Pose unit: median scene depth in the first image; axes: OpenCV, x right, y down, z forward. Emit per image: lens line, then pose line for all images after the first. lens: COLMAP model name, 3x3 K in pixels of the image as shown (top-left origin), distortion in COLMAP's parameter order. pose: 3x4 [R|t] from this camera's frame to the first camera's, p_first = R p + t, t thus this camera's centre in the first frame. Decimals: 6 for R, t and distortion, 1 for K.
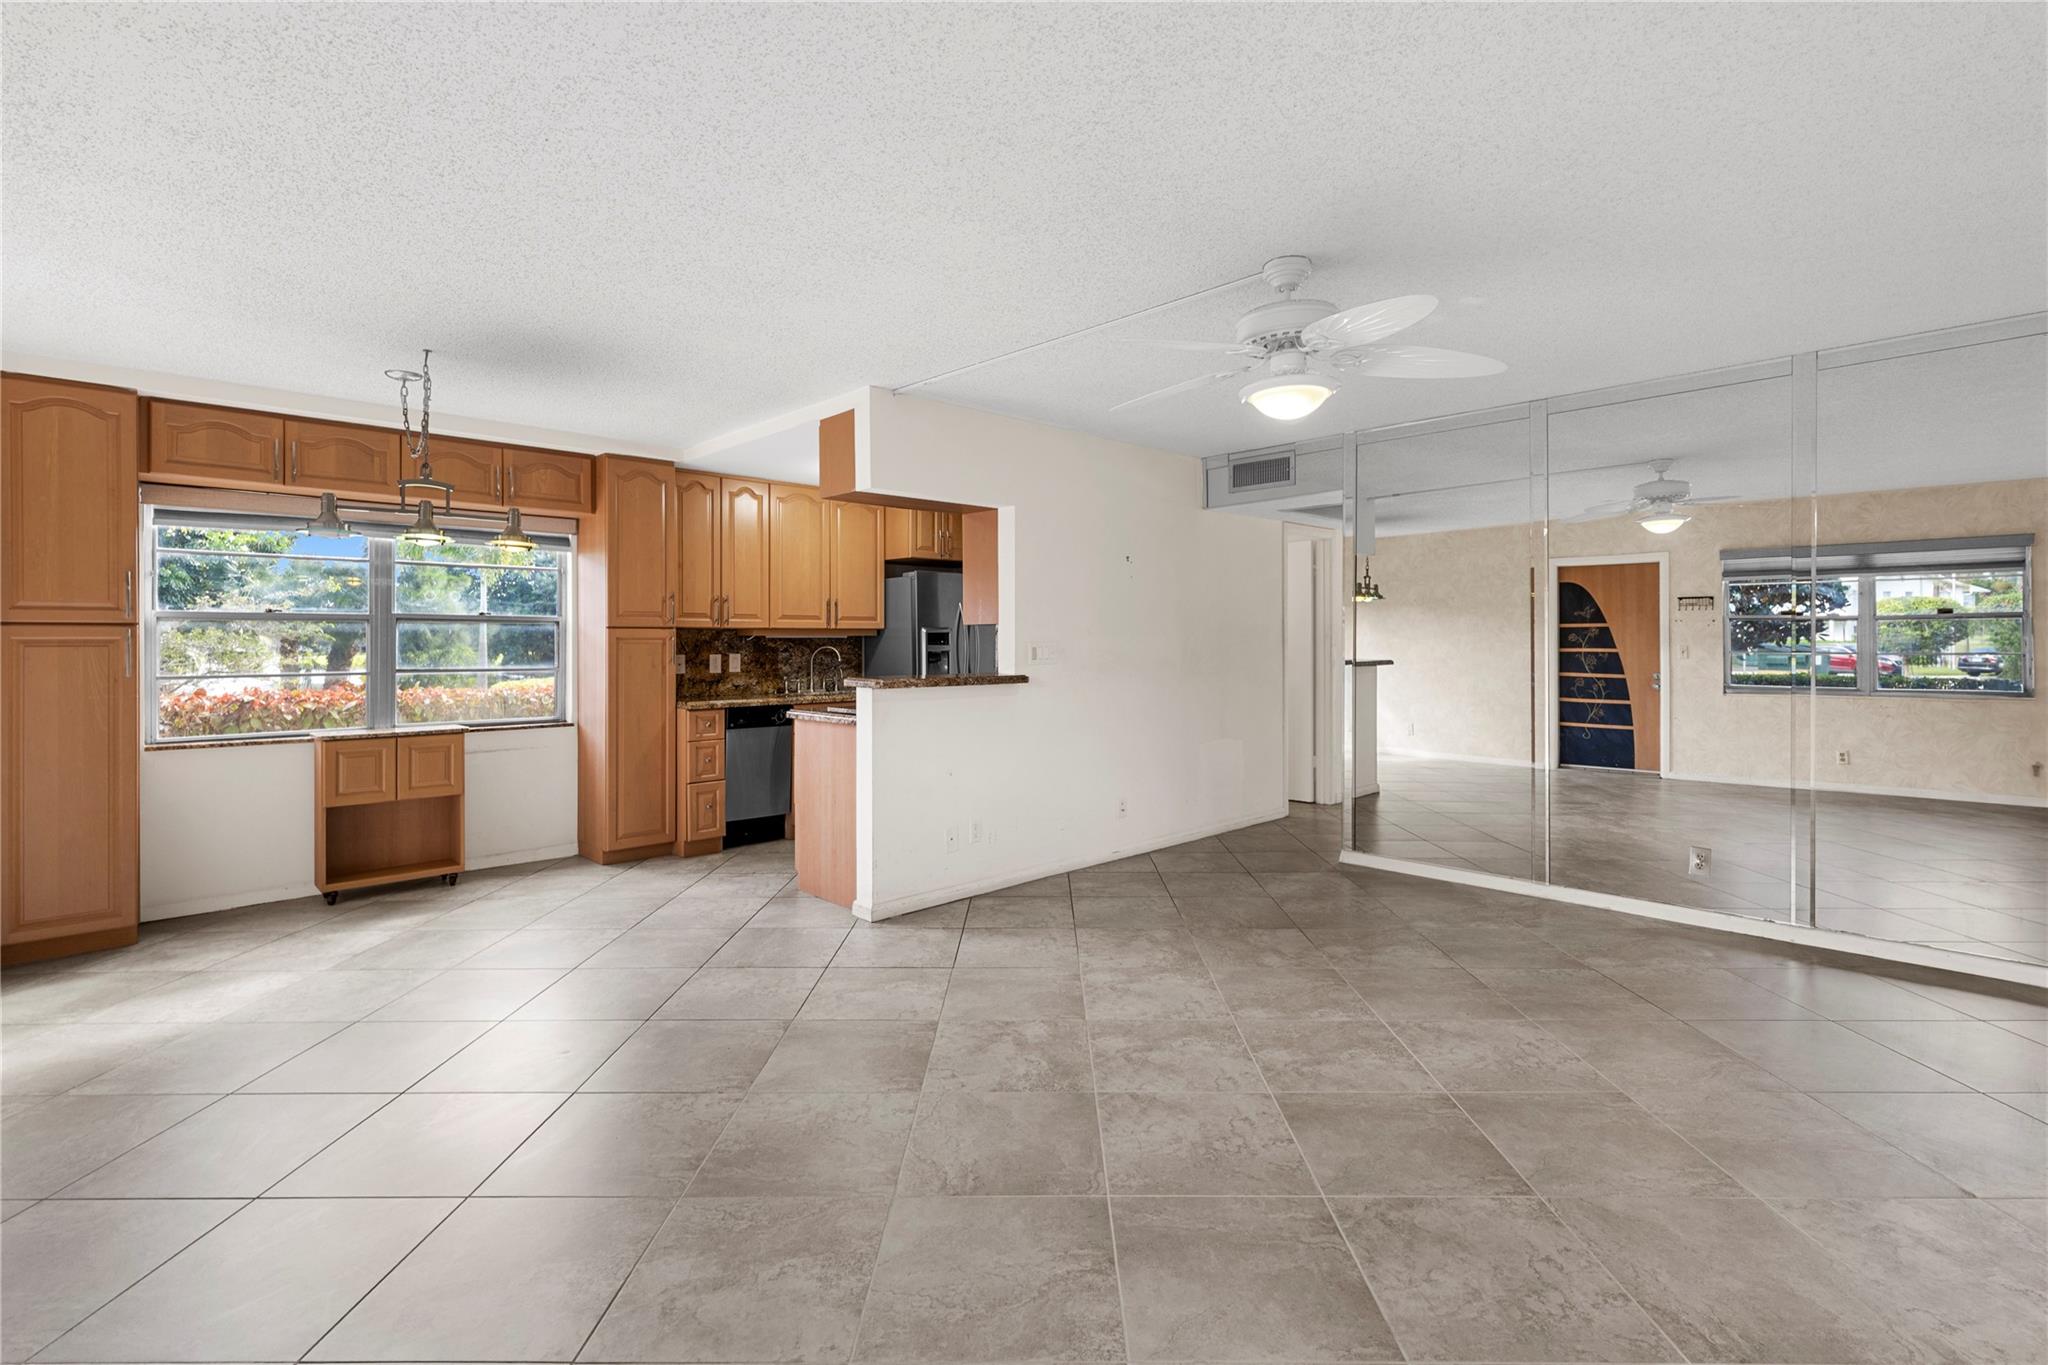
lens RADIAL K [[929.3, 0, 1029.9], [0, 929.3, 652.7], [0, 0, 1]] dist [0.000815, -0.000416]
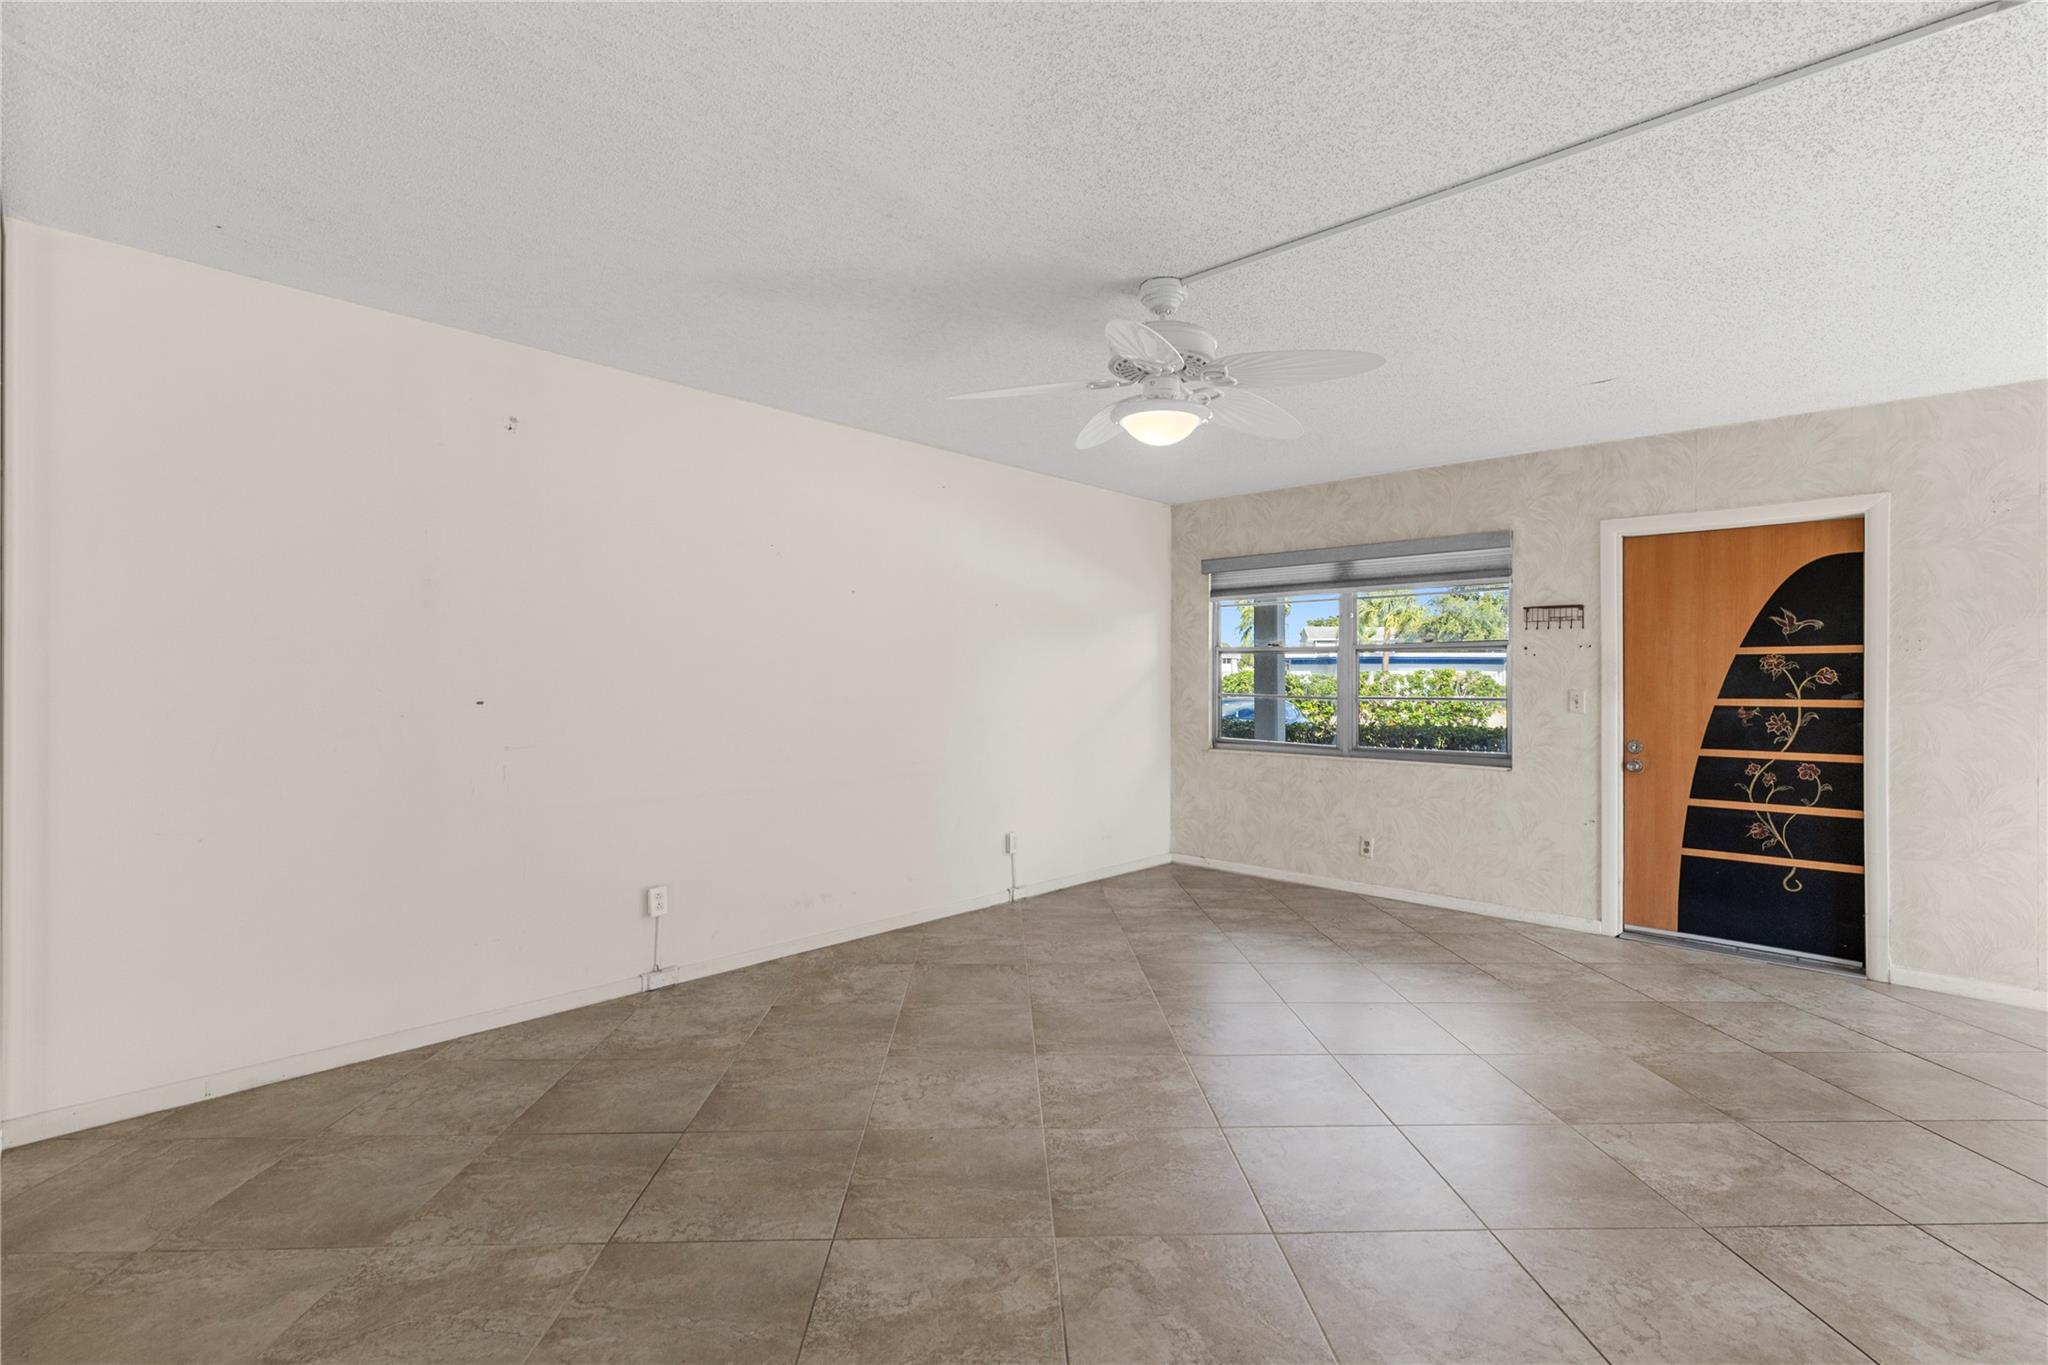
lens RADIAL K [[919.2, 0, 1025.1], [0, 919.2, 676.6], [0, 0, 1]] dist [0.001886, -0.001537]
pose [[-0.999125, -0.000999, -0.041812, 0.270401], [-0.001465, 0.999937, 0.011100, -0.010085], [0.041798, 0.011152, -0.999064, 1.141650]]
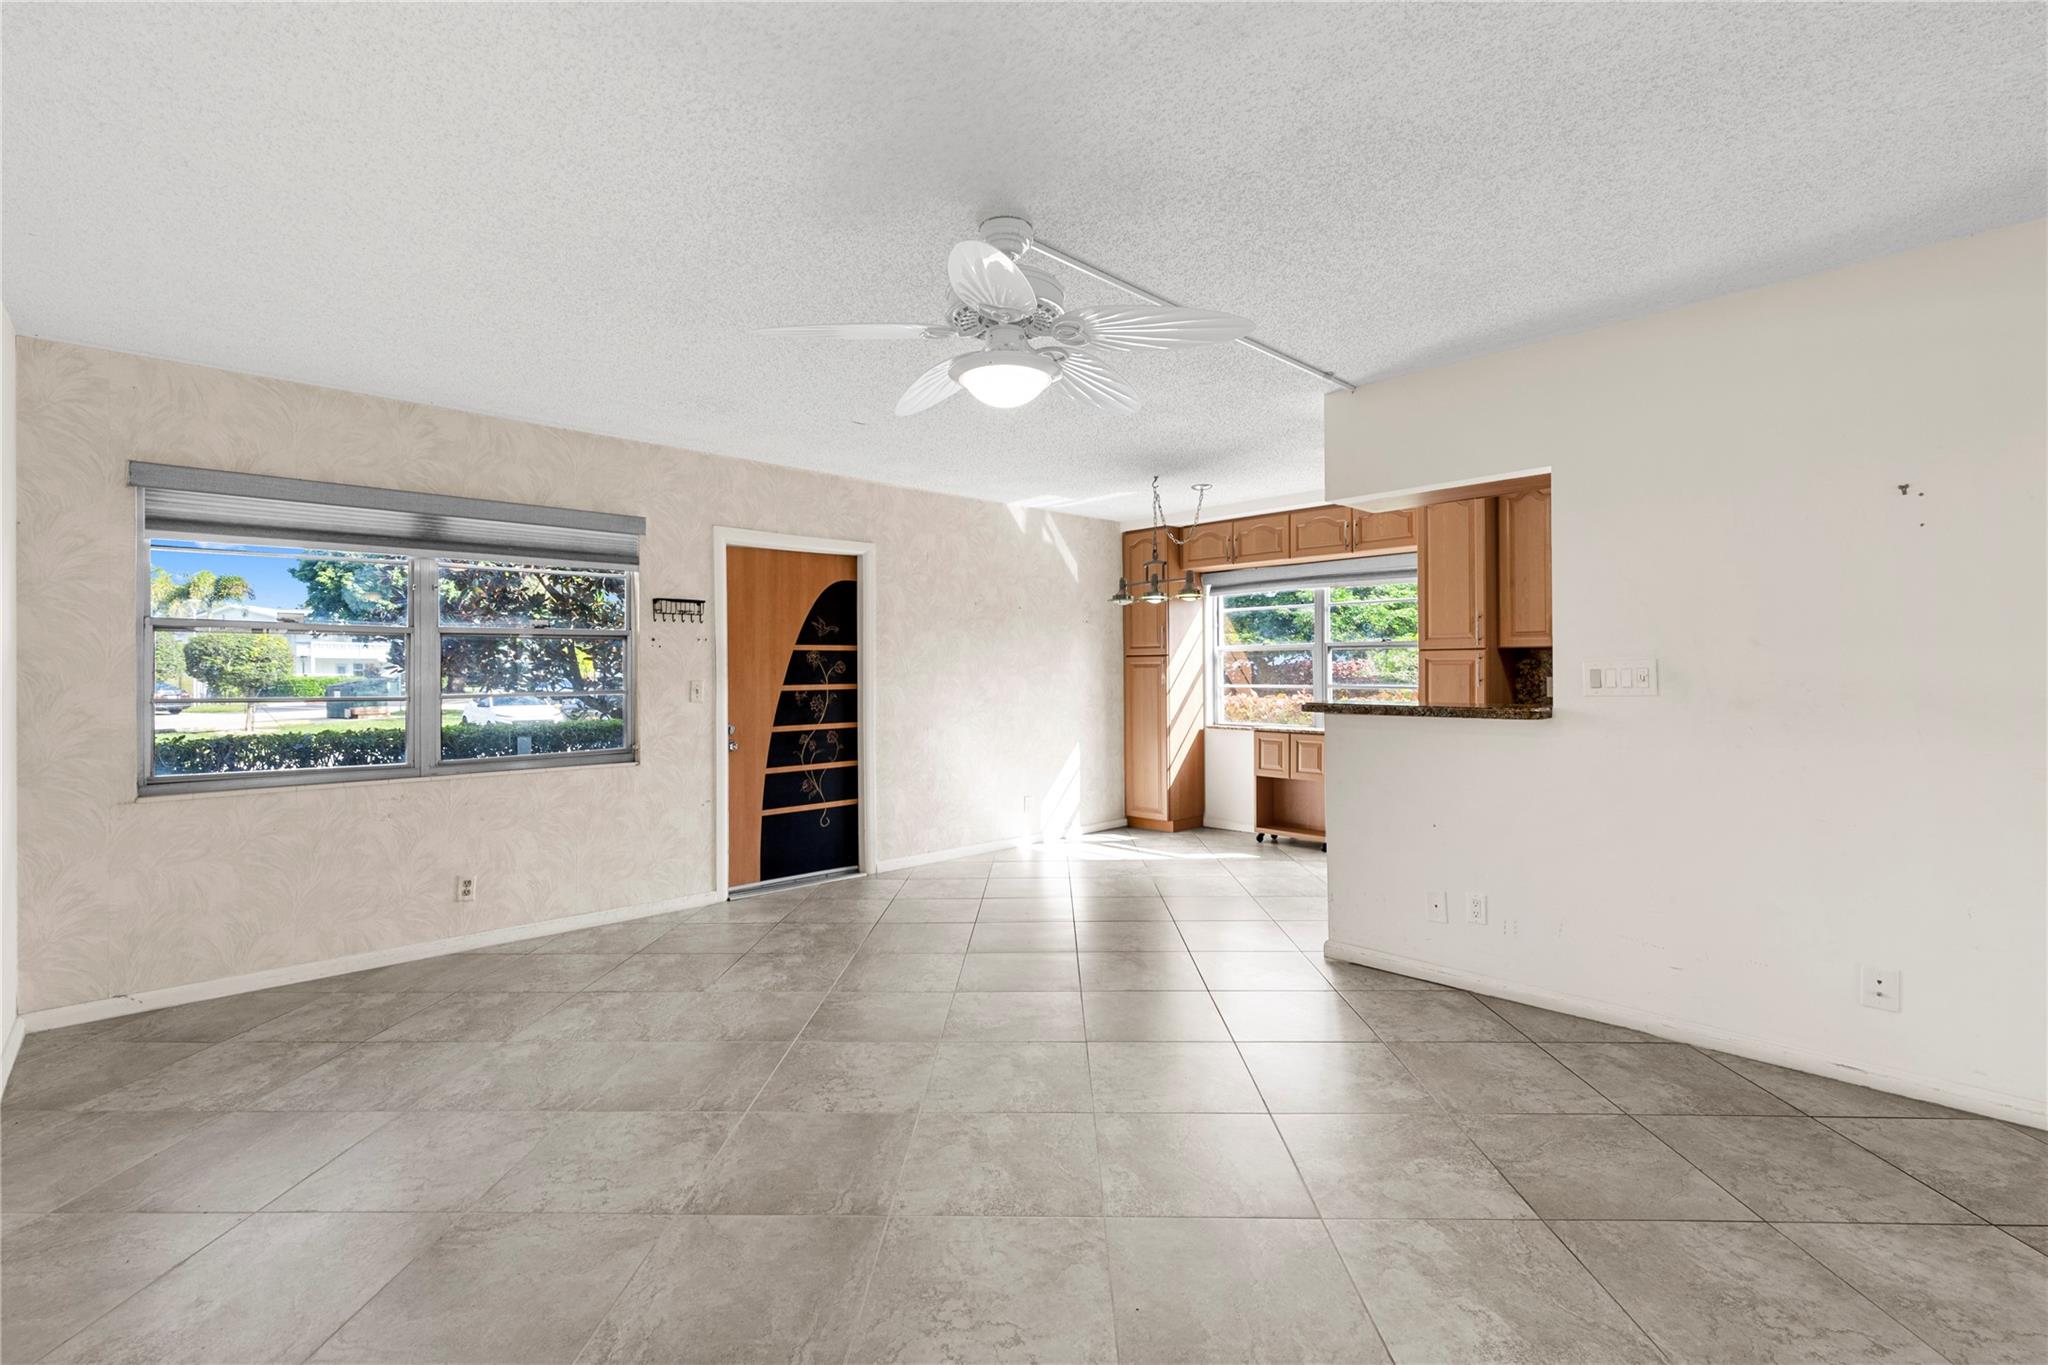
lens RADIAL K [[919.2, 0, 1025.1], [0, 919.2, 676.6], [0, 0, 1]] dist [0.001886, -0.001537]
pose [[-0.010188, 0.010936, -0.999888, 0.660882], [-0.007745, 0.999909, 0.011015, -0.004985], [0.999918, 0.007856, -0.010103, 0.595712]]
